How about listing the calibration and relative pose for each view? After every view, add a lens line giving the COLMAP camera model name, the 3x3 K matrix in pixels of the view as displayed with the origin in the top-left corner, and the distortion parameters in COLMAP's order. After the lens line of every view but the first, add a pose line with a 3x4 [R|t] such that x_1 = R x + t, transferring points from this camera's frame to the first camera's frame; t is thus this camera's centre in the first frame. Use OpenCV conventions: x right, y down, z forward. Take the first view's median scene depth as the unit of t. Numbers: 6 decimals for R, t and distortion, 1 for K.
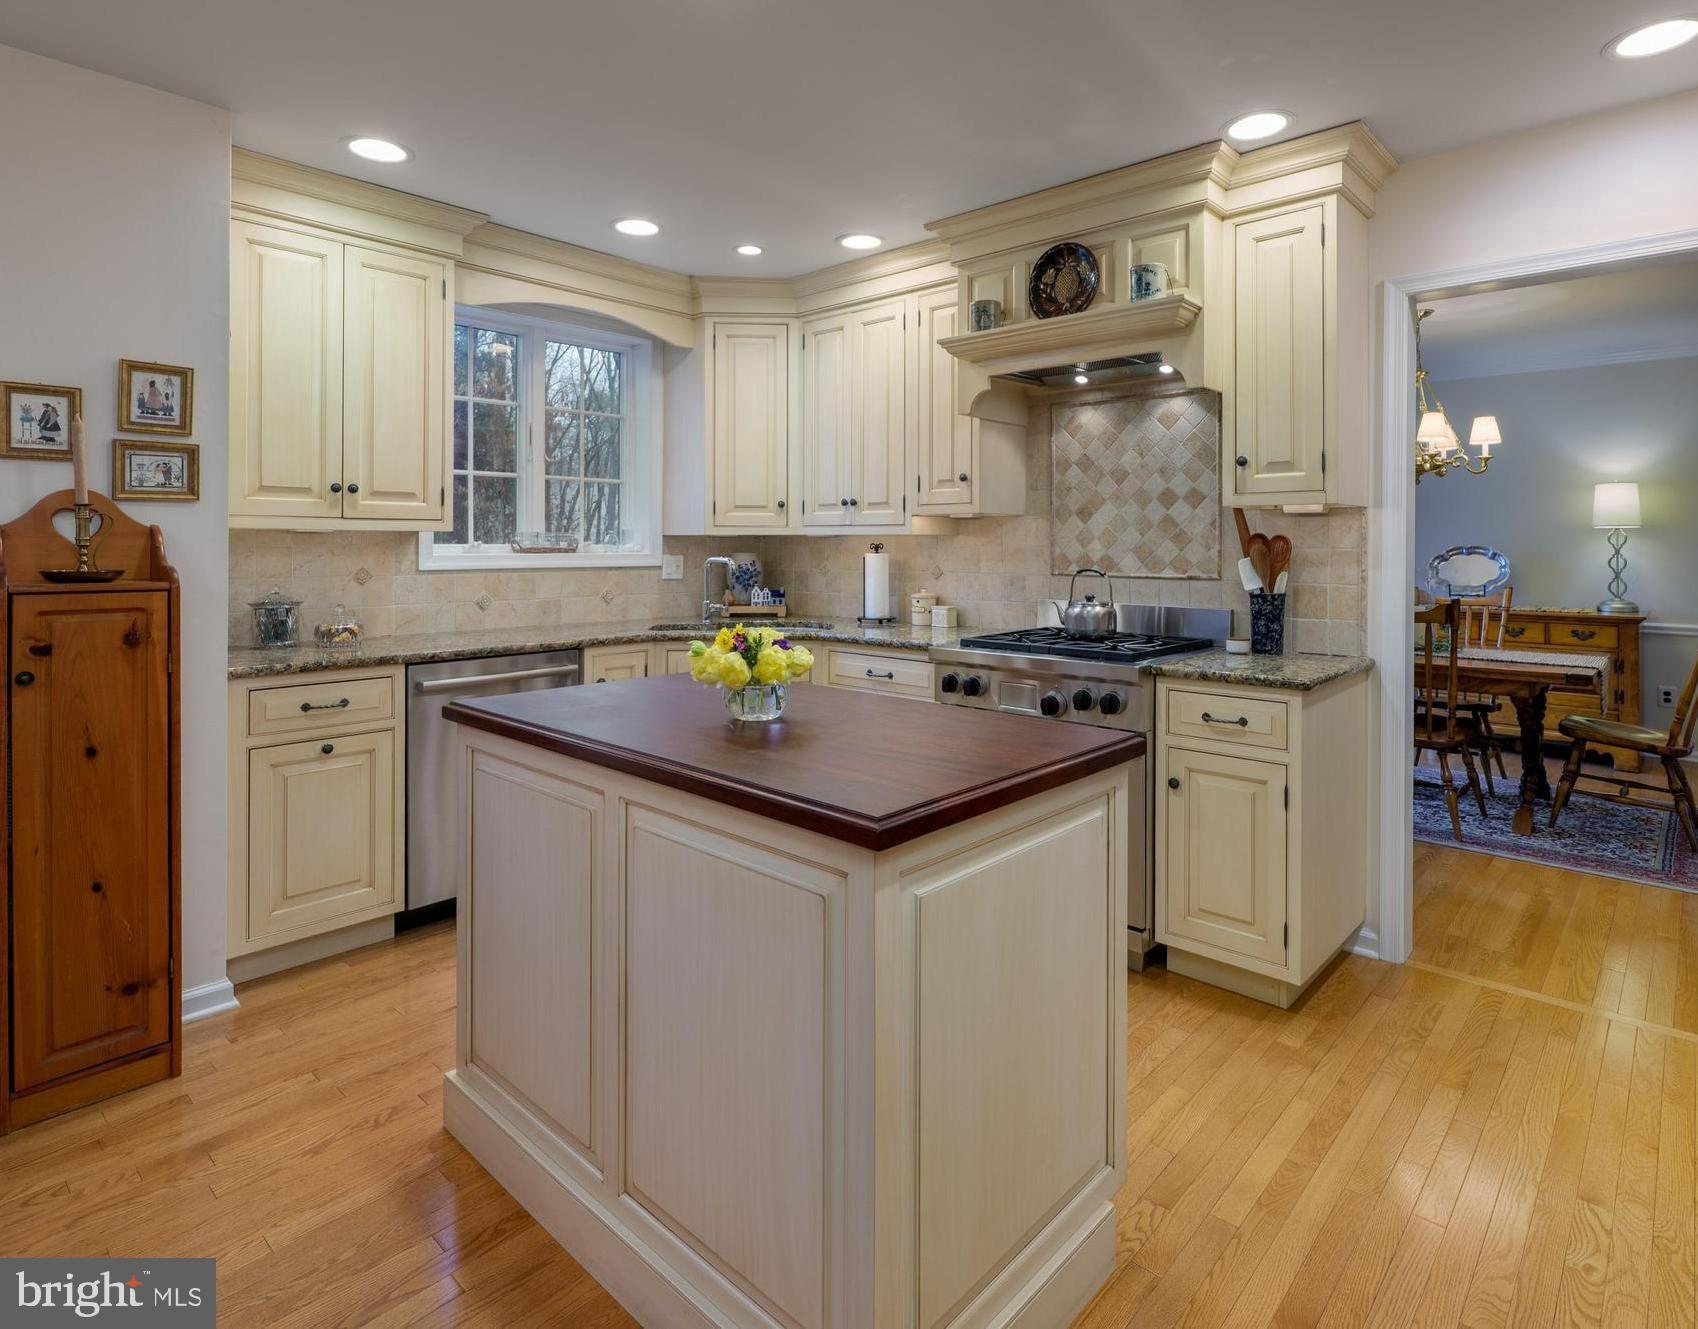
lens RADIAL K [[910.0, 0, 865.8], [0, 910.0, 544.3], [0, 0, 1]] dist [0.000401, 0.001446]
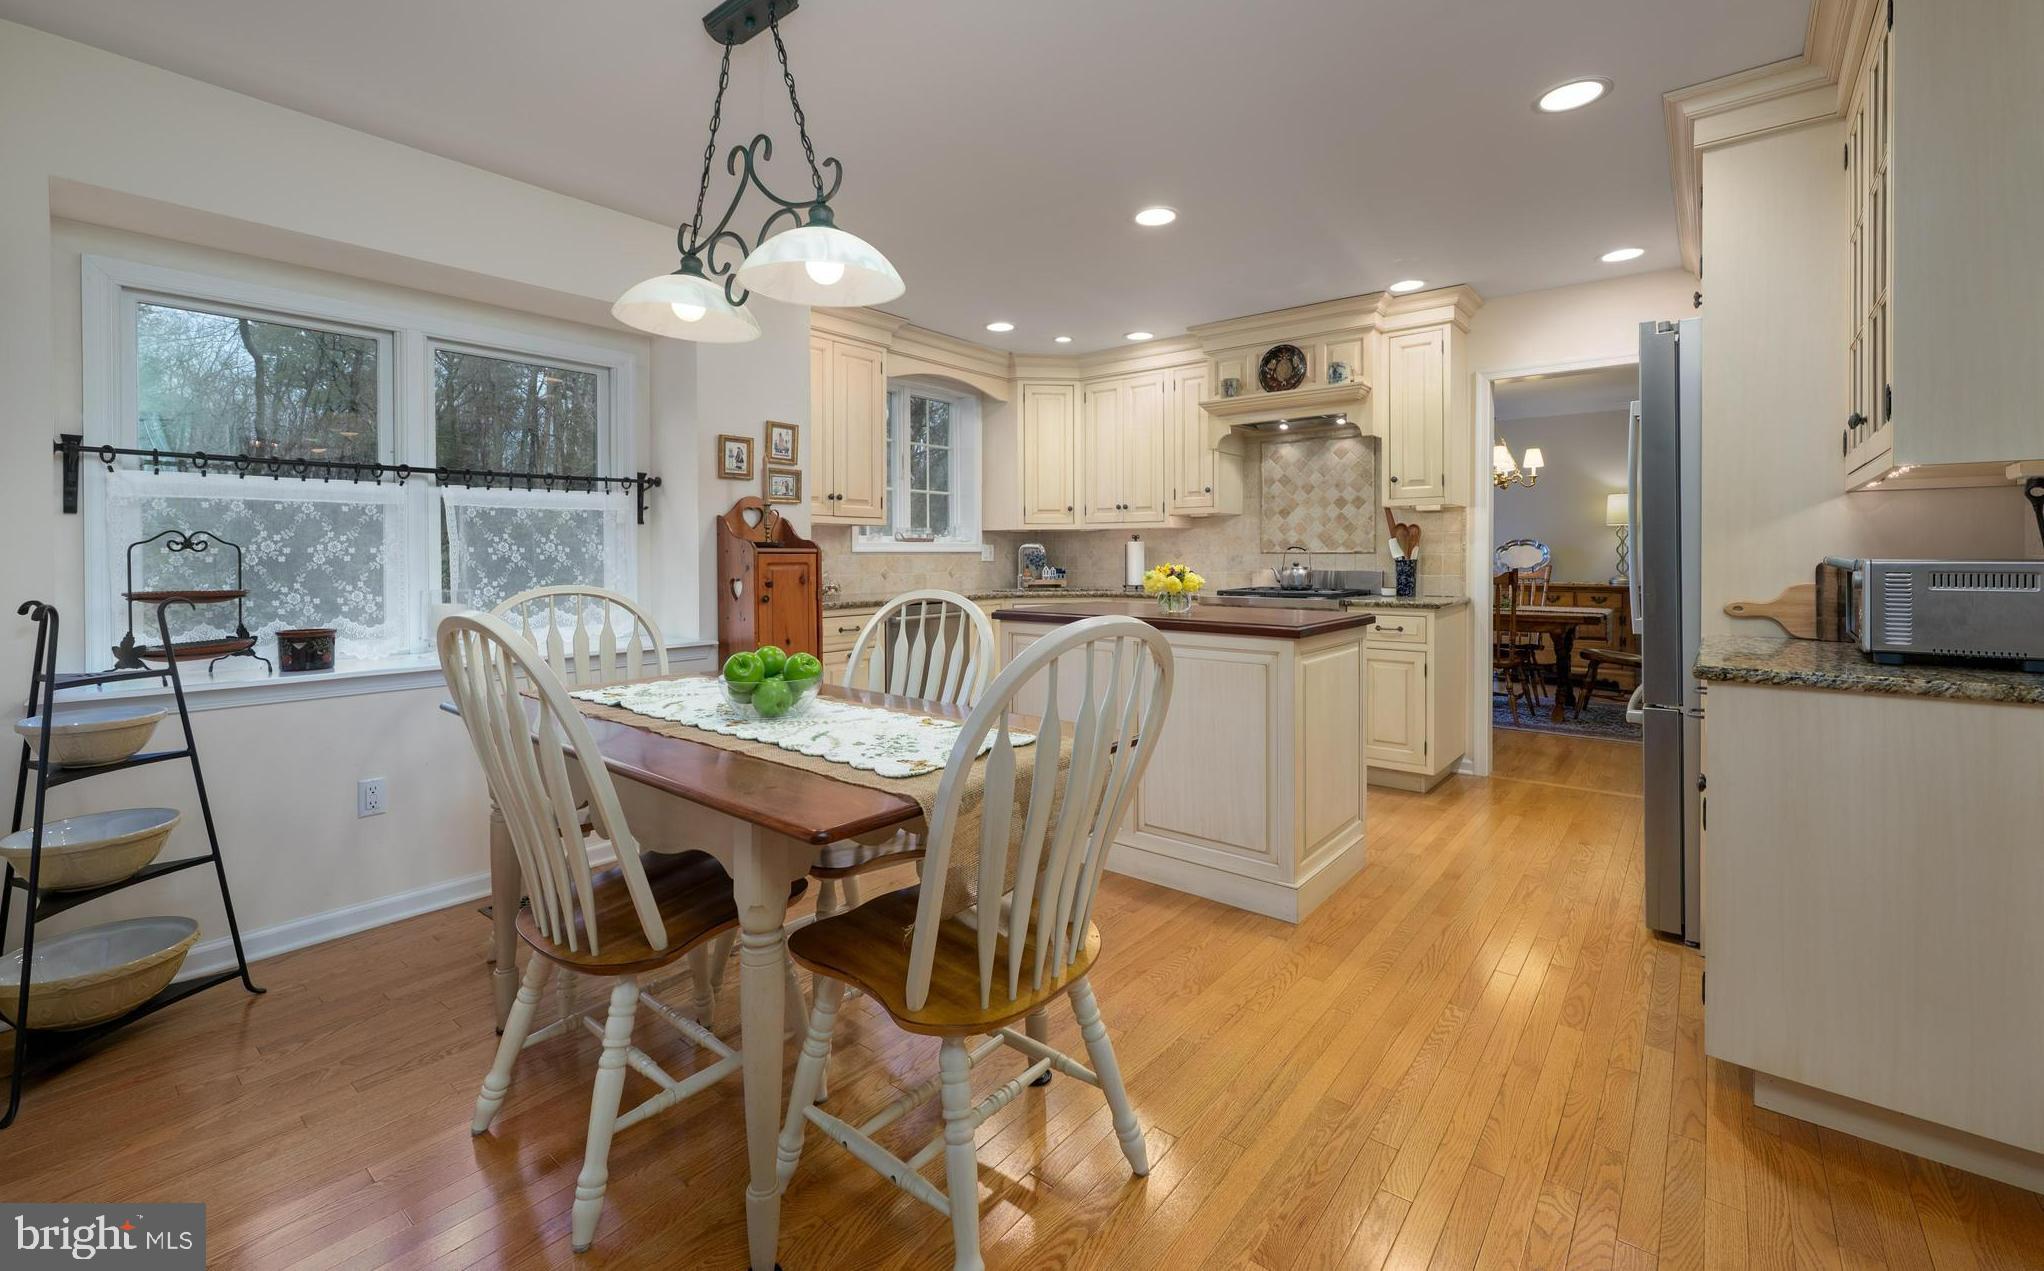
lens RADIAL K [[823.3, 0, 1038.7], [0, 823.3, 559.5], [0, 0, 1]] dist [0.004217, 0.000074]
pose [[0.998317, -0.006025, 0.057673, -0.273186], [0.005559, 0.999951, 0.008245, 0.033190], [-0.057719, -0.007911, 0.998301, -0.398317]]
